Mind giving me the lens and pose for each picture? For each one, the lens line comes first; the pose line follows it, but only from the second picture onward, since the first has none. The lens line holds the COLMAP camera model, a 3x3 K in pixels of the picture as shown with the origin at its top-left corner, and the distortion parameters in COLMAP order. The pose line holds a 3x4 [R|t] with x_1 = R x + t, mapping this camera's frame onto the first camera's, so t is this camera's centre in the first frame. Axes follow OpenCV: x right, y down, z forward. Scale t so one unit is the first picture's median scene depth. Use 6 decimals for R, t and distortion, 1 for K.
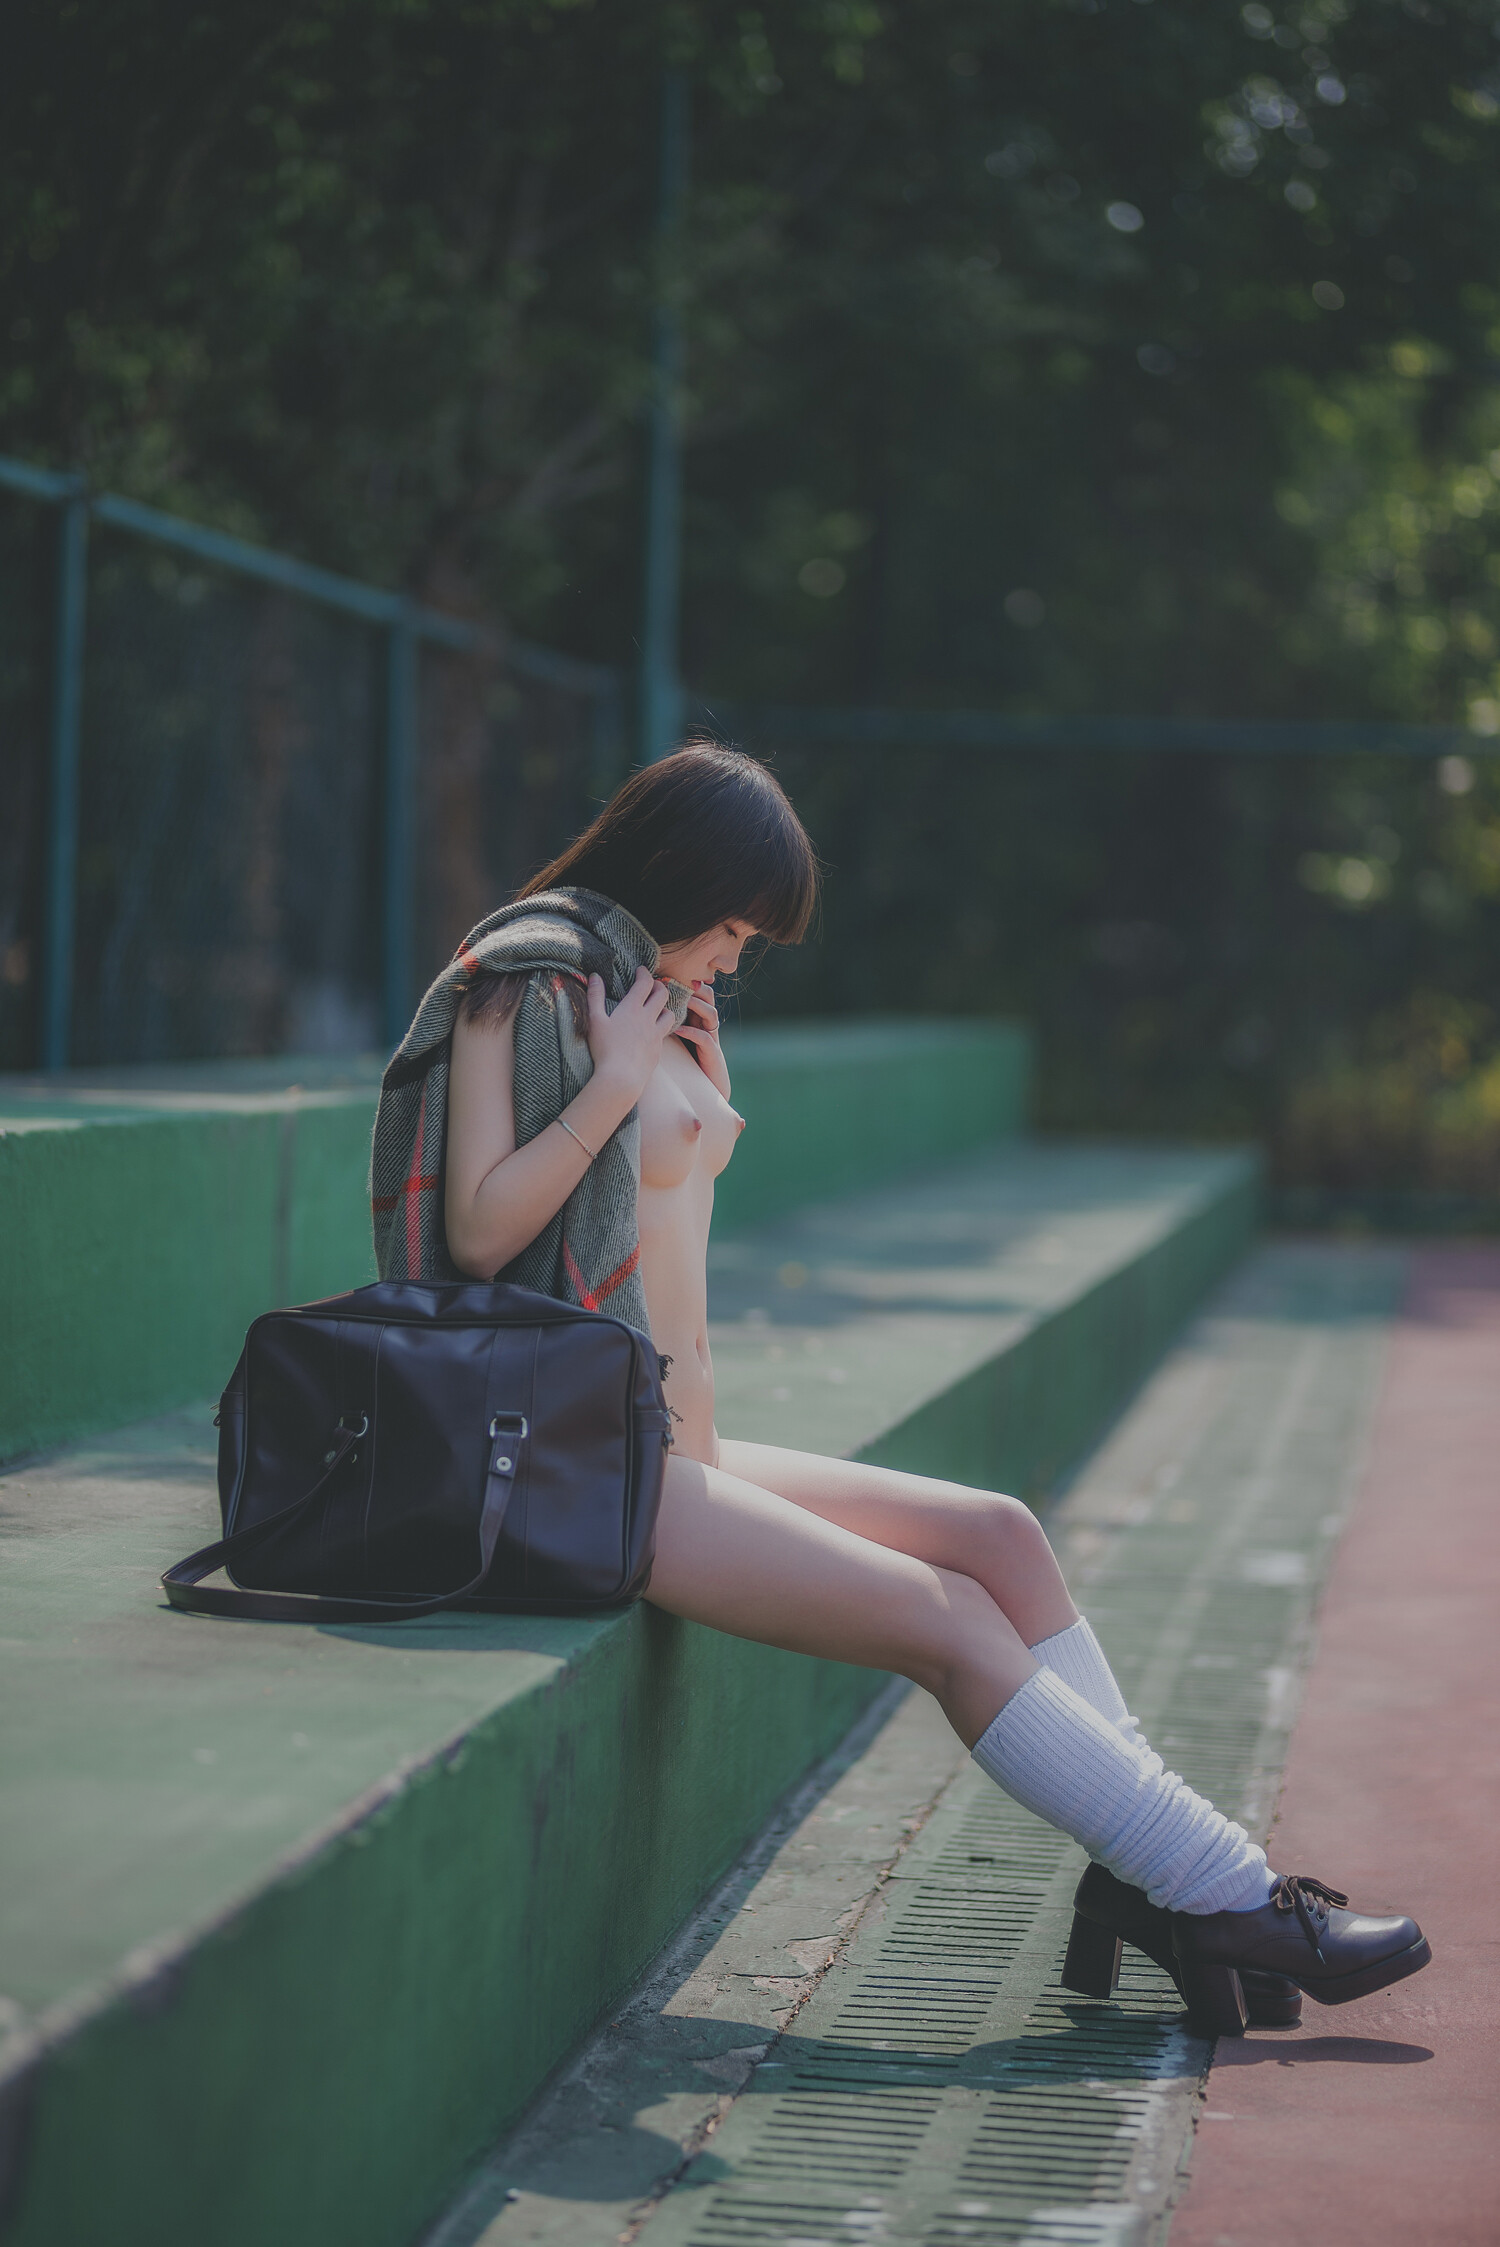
lens RADIAL K [[5095.9, 0, 746.3], [0, 5095.9, 1145.5], [0, 0, 1]] dist [-0.010281, 0.000000]
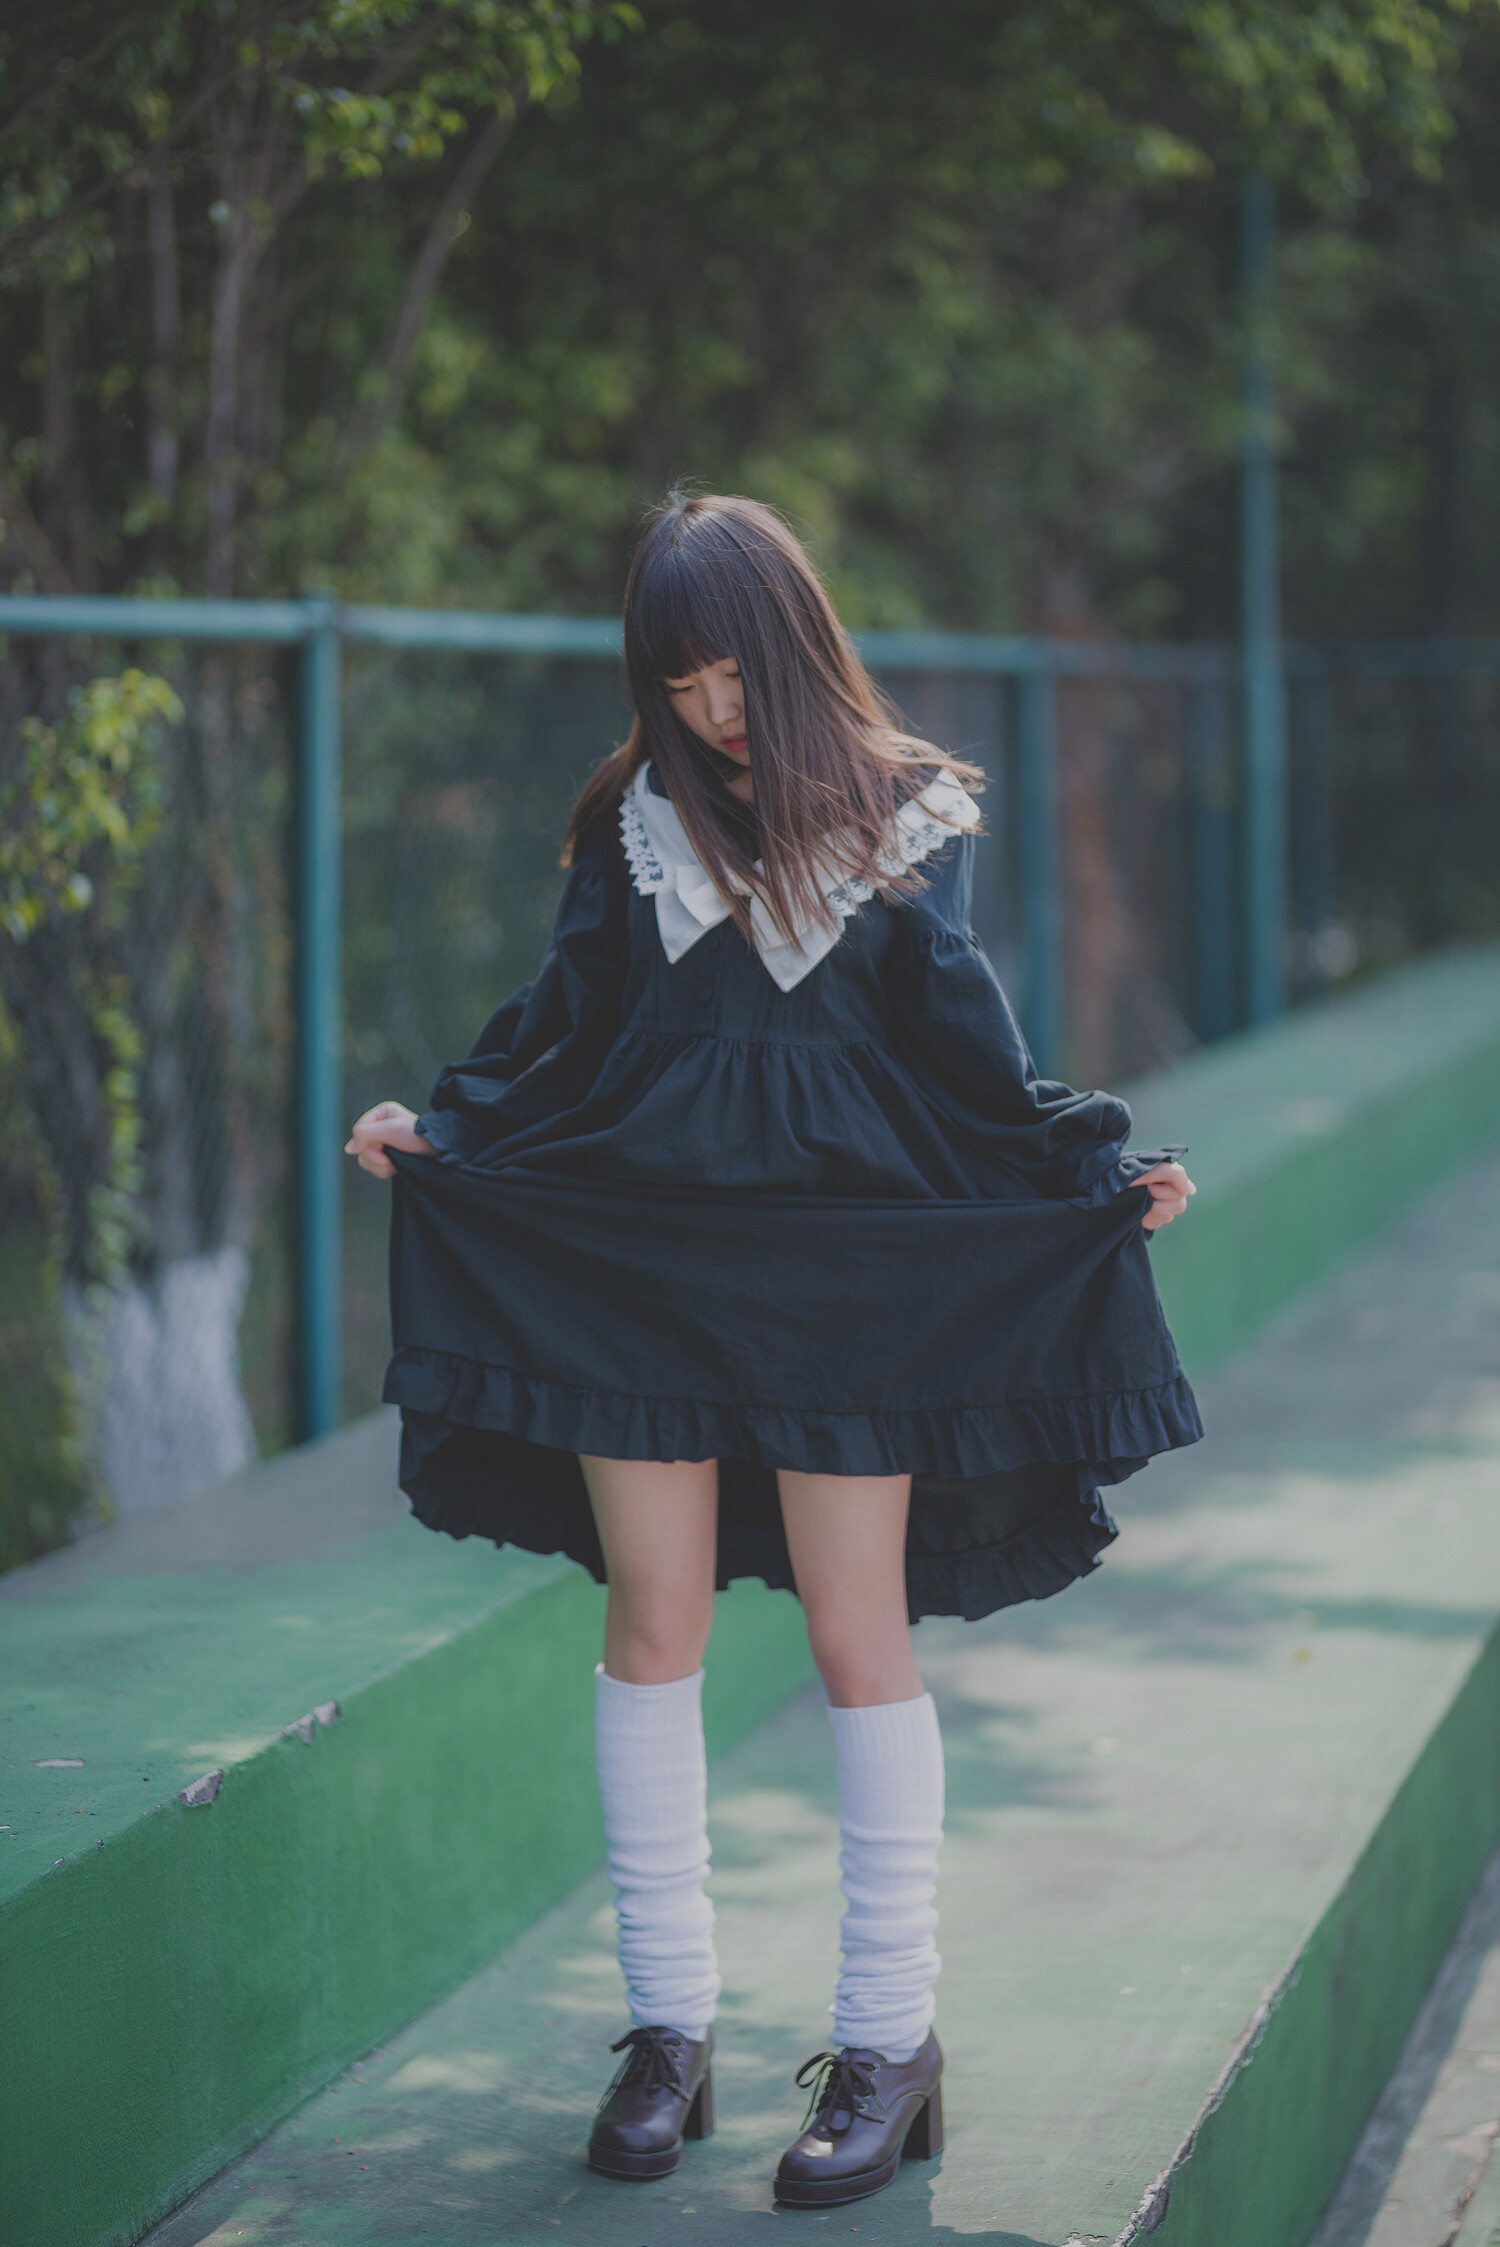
lens RADIAL K [[5095.9, 0, 749.3], [0, 5095.9, 1108.3], [0, 0, 1]] dist [-0.010281, 0.000000]
pose [[0.993467, -0.035642, -0.108412, -0.032638], [0.040184, 0.998391, 0.039998, -0.138066], [0.106812, -0.044094, 0.993301, -0.320458]]
